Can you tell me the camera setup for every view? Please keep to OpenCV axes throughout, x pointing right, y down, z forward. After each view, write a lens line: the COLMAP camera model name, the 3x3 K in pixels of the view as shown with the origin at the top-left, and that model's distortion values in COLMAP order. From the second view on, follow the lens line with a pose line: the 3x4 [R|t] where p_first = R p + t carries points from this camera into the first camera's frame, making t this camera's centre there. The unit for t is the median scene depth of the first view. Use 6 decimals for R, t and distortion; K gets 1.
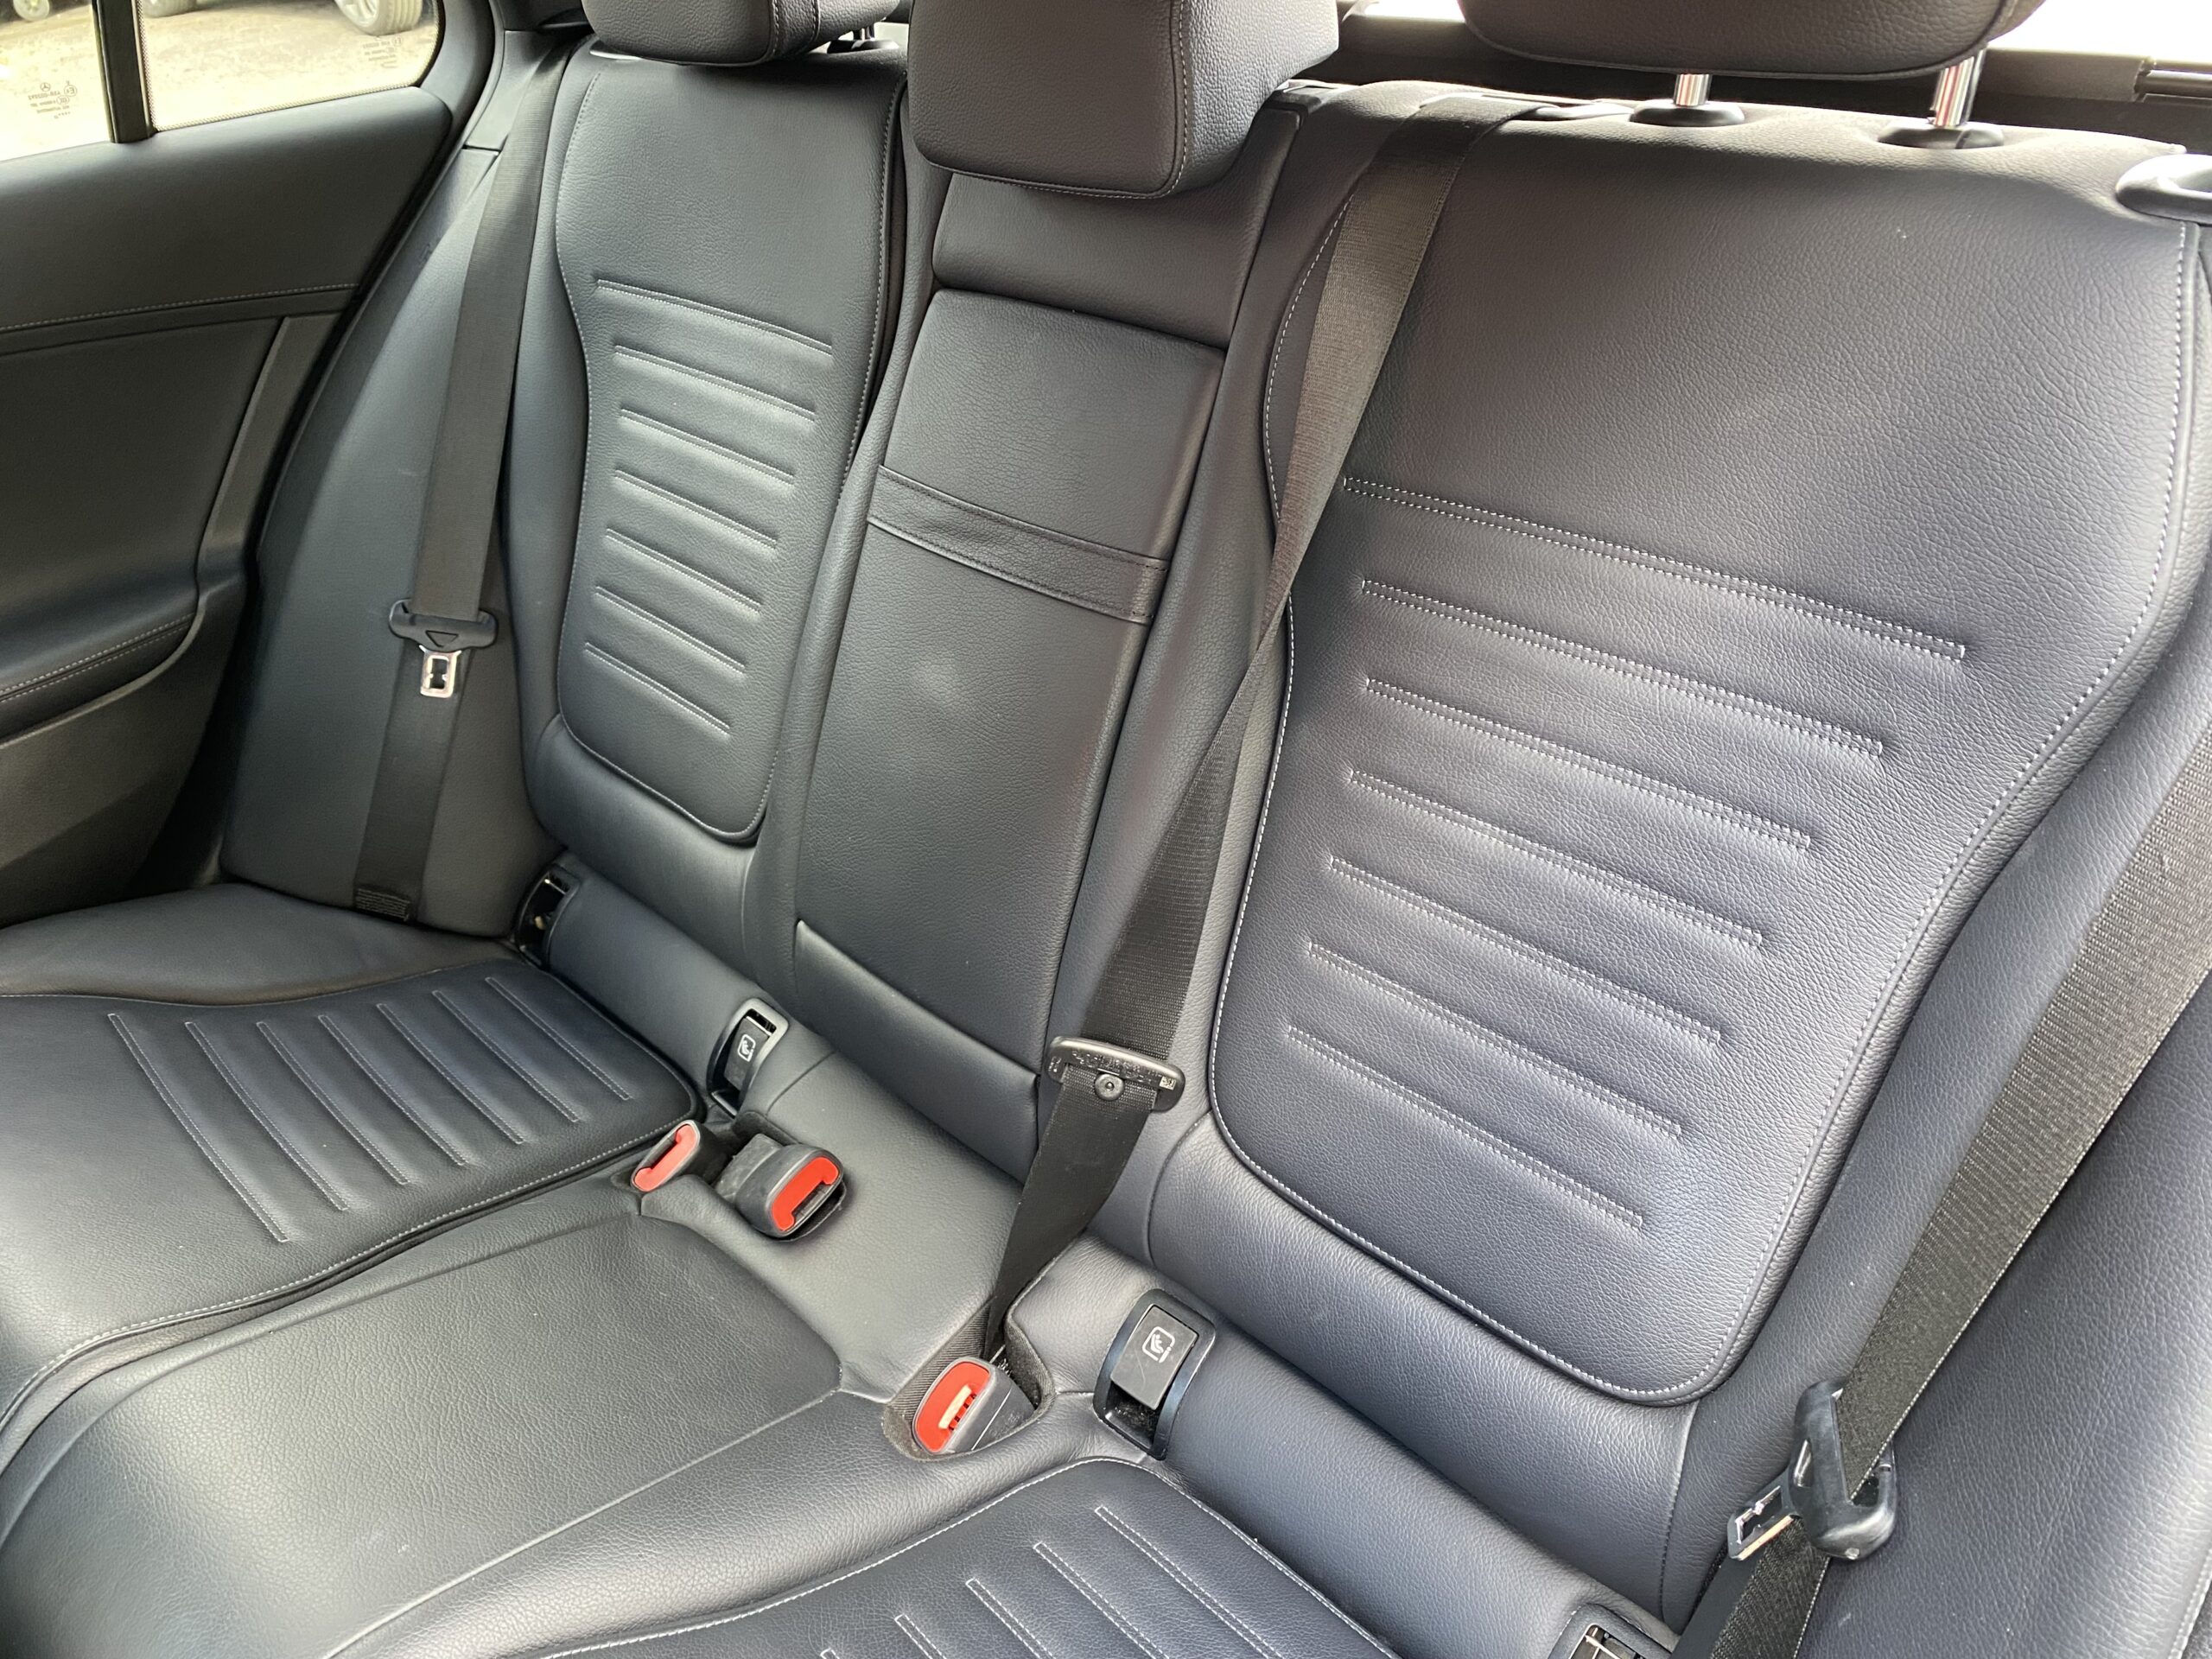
lens RADIAL K [[1670.6, 0, 1106.0], [0, 1670.6, 829.5], [0, 0, 1]] dist [0.003162, 0.002769]
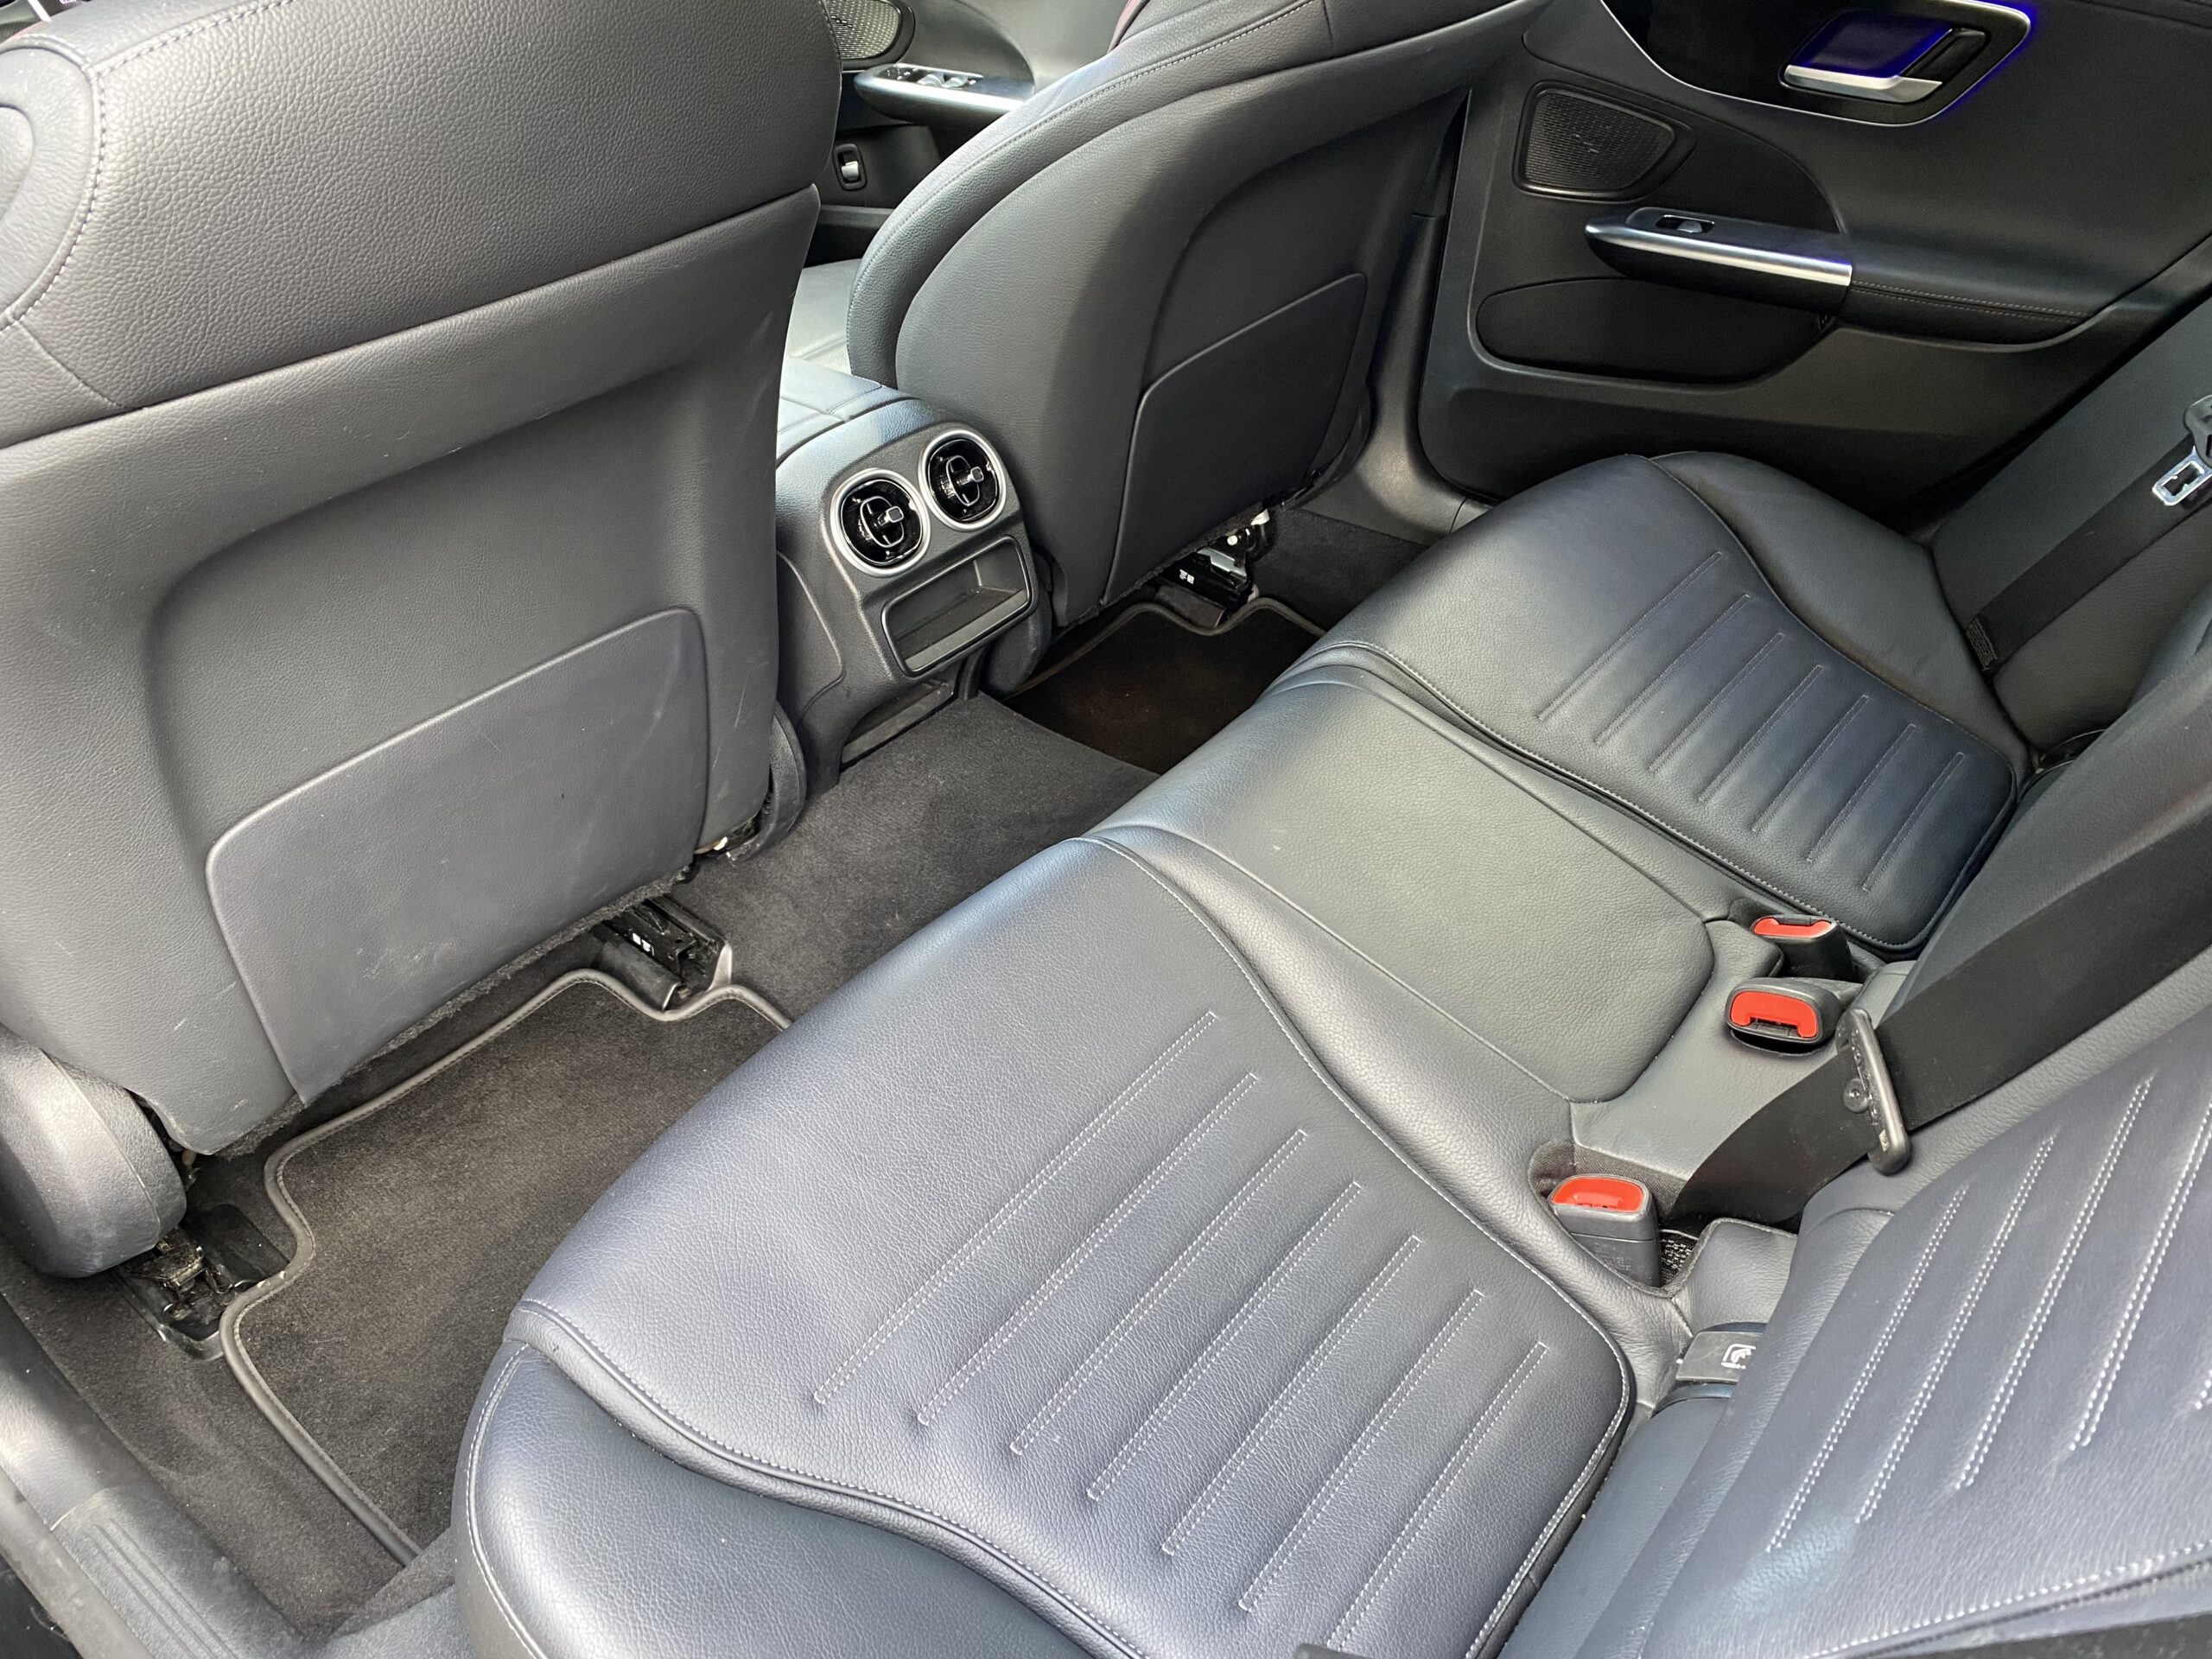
lens RADIAL K [[1670.6, 0, 1106.0], [0, 1670.6, 829.5], [0, 0, 1]] dist [0.003162, 0.002769]
pose [[0.145194, 0.655331, -0.741256, 0.327683], [-0.525138, 0.686001, 0.503620, -0.114959], [0.838540, 0.316139, 0.443743, 0.153904]]
